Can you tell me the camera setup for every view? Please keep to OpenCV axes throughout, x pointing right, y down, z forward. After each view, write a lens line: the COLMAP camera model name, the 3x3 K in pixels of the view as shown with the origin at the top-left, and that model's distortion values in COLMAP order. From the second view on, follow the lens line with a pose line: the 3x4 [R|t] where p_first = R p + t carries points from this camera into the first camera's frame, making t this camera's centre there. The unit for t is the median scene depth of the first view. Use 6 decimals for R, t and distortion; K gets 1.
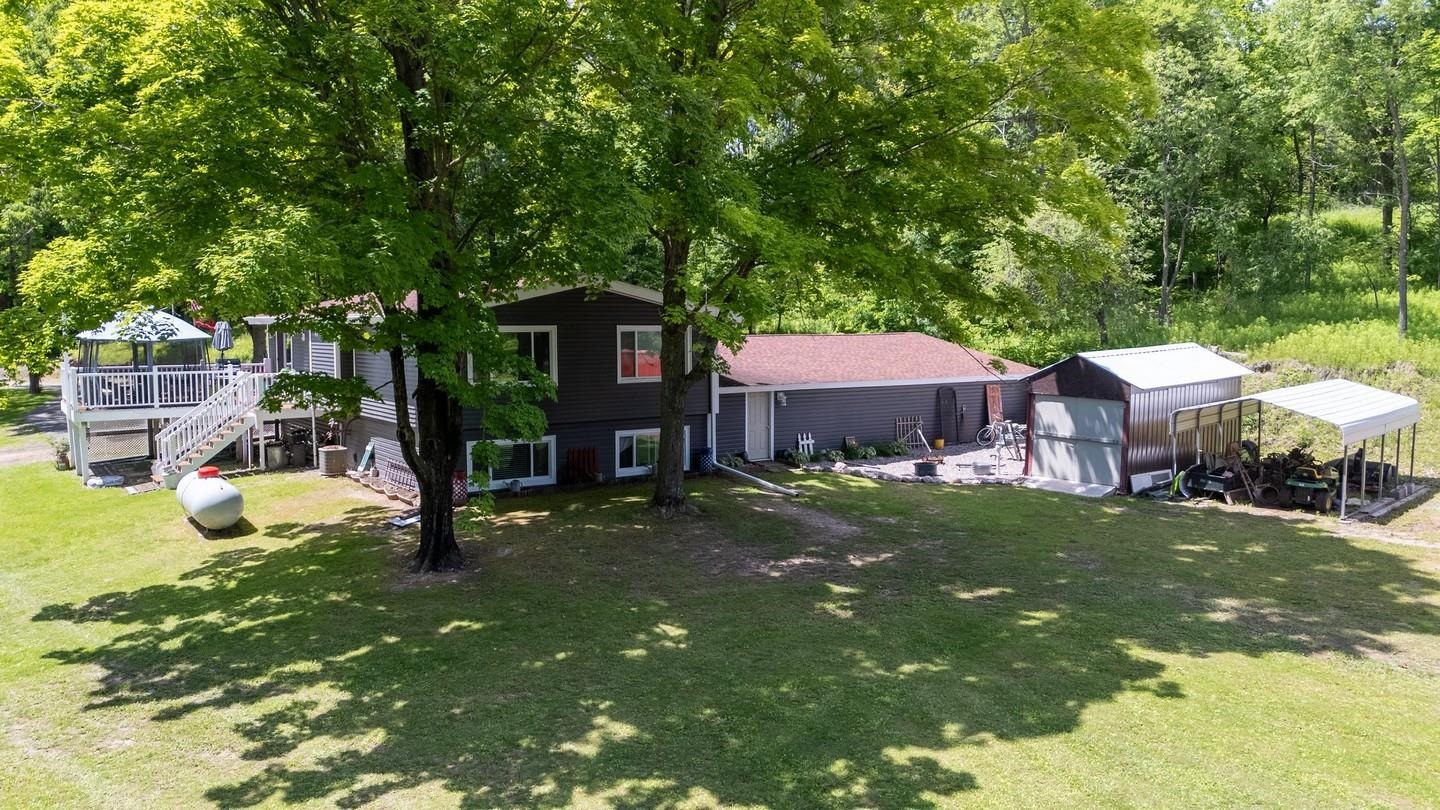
lens RADIAL K [[1110.1, 0, 720.0], [0, 1110.1, 405.0], [0, 0, 1]] dist [0.044243, -0.001114]
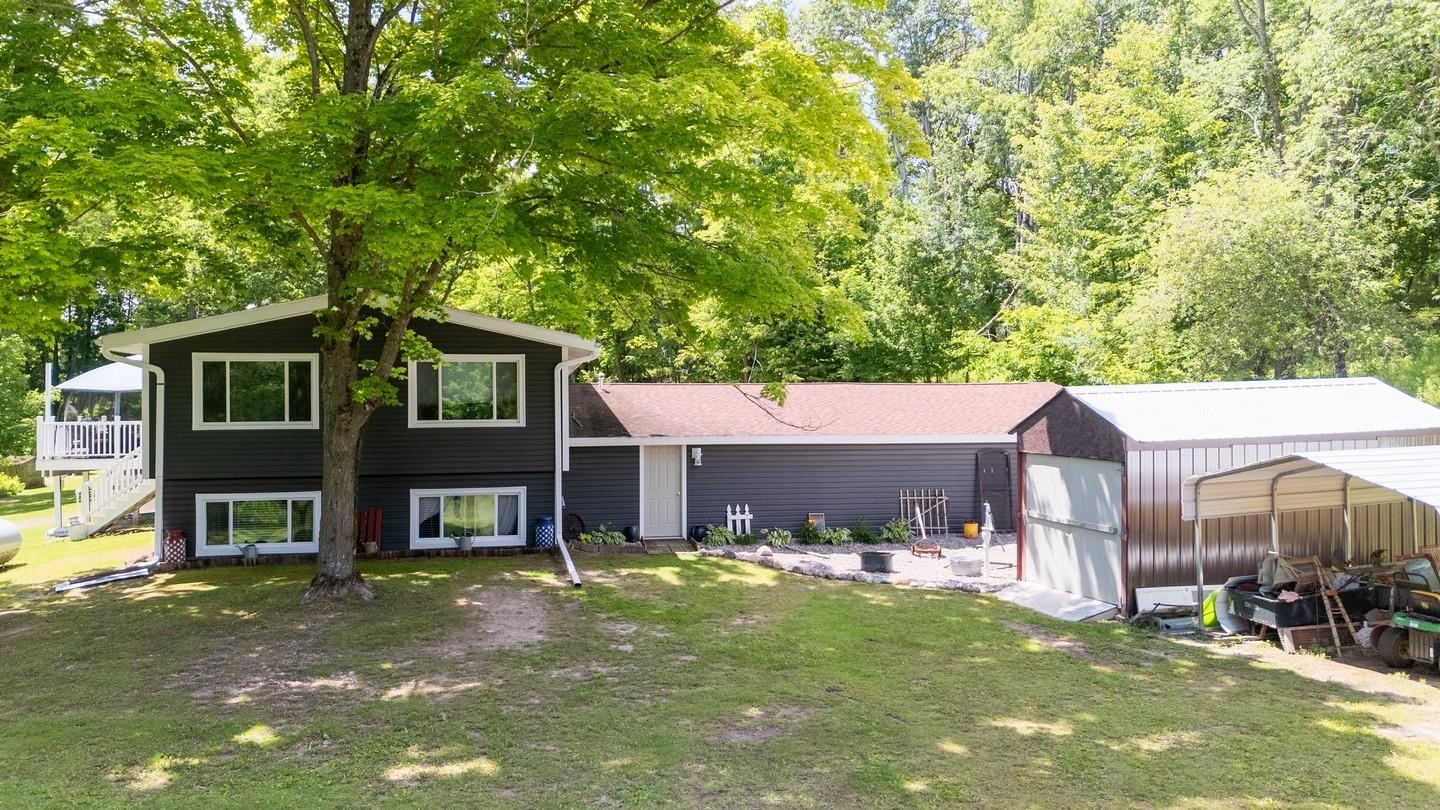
lens RADIAL K [[1110.1, 0, 720.0], [0, 1110.1, 405.0], [0, 0, 1]] dist [0.044243, -0.001114]
pose [[0.910670, -0.006414, -0.413085, 0.411050], [-0.026199, 0.996971, -0.073235, 0.015389], [0.412303, 0.077515, 0.907743, 0.361672]]
